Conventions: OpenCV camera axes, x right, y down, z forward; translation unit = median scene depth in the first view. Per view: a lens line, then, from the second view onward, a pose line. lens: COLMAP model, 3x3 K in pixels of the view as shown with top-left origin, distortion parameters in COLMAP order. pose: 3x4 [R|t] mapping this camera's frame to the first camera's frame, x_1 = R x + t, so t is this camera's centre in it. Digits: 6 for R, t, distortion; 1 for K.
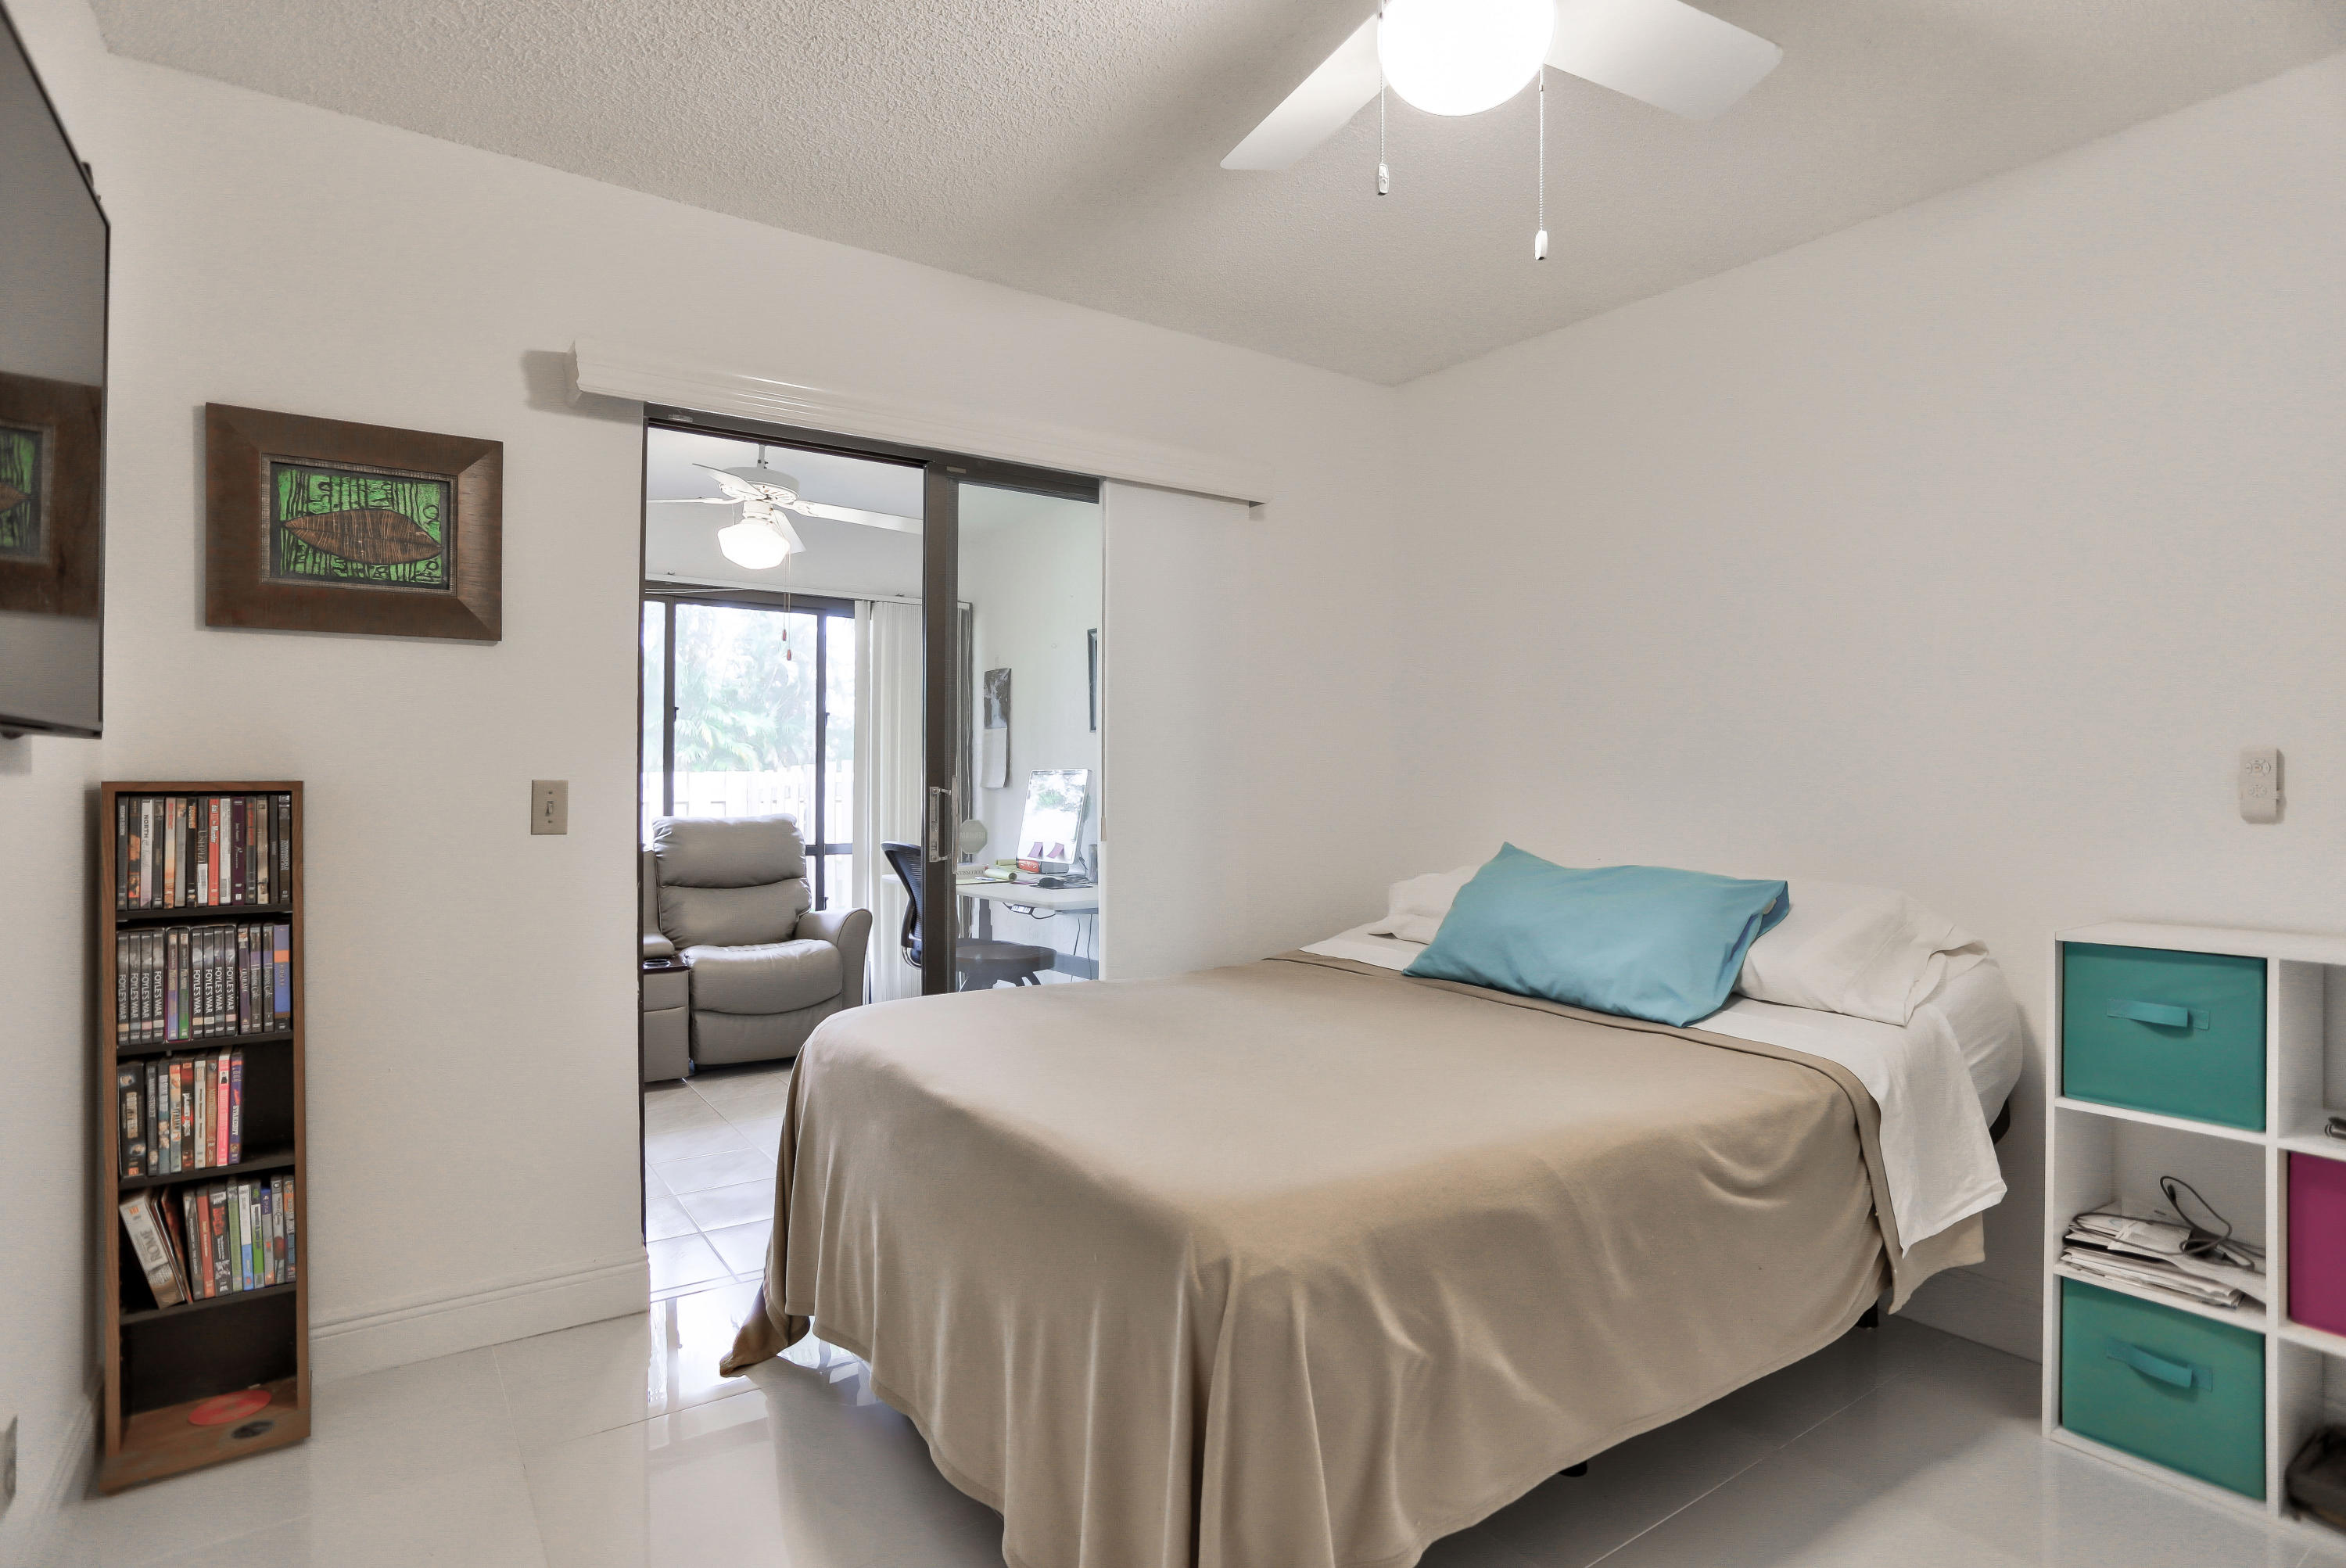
lens RADIAL K [[1160.0, 0, 1173.3], [0, 1160.0, 791.3], [0, 0, 1]] dist [-0.060330, 0.033660]
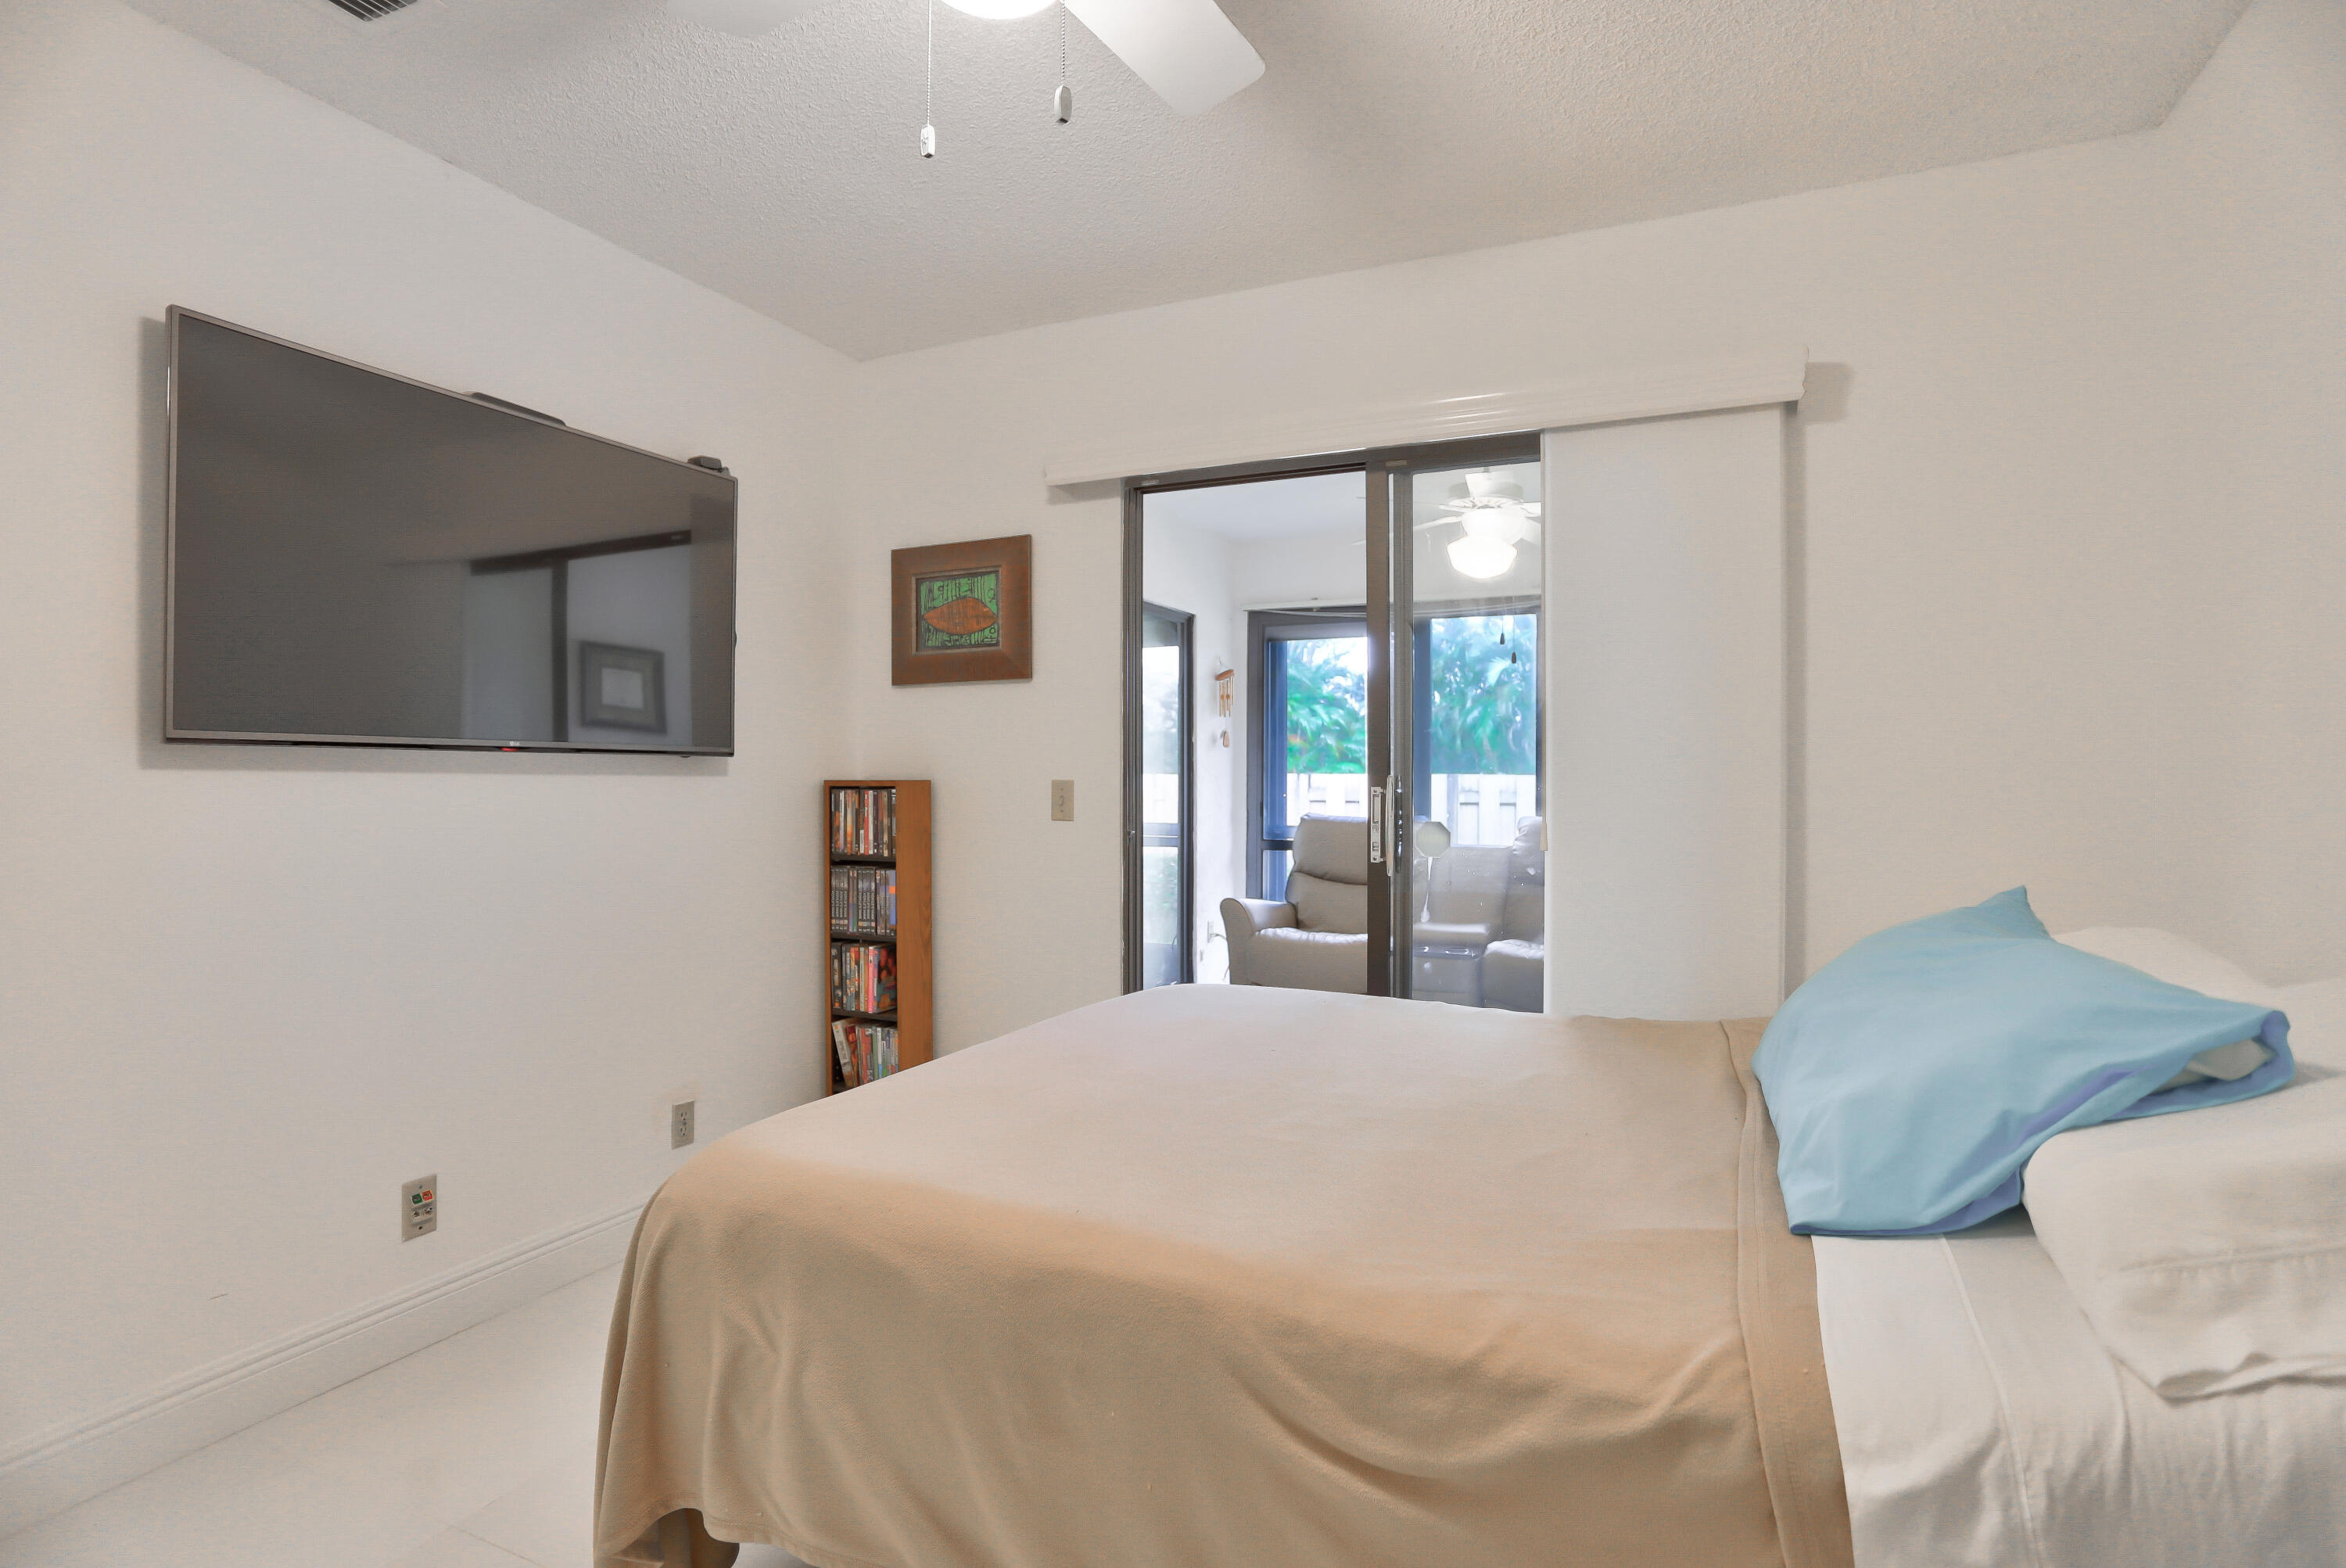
lens RADIAL K [[1160.0, 0, 1173.3], [0, 1160.0, 791.3], [0, 0, 1]] dist [-0.060330, 0.033660]
pose [[0.520411, 0.008470, -0.853874, 0.814530], [-0.009752, 0.999945, 0.003975, -0.003771], [0.853860, 0.006258, 0.520465, 0.490575]]
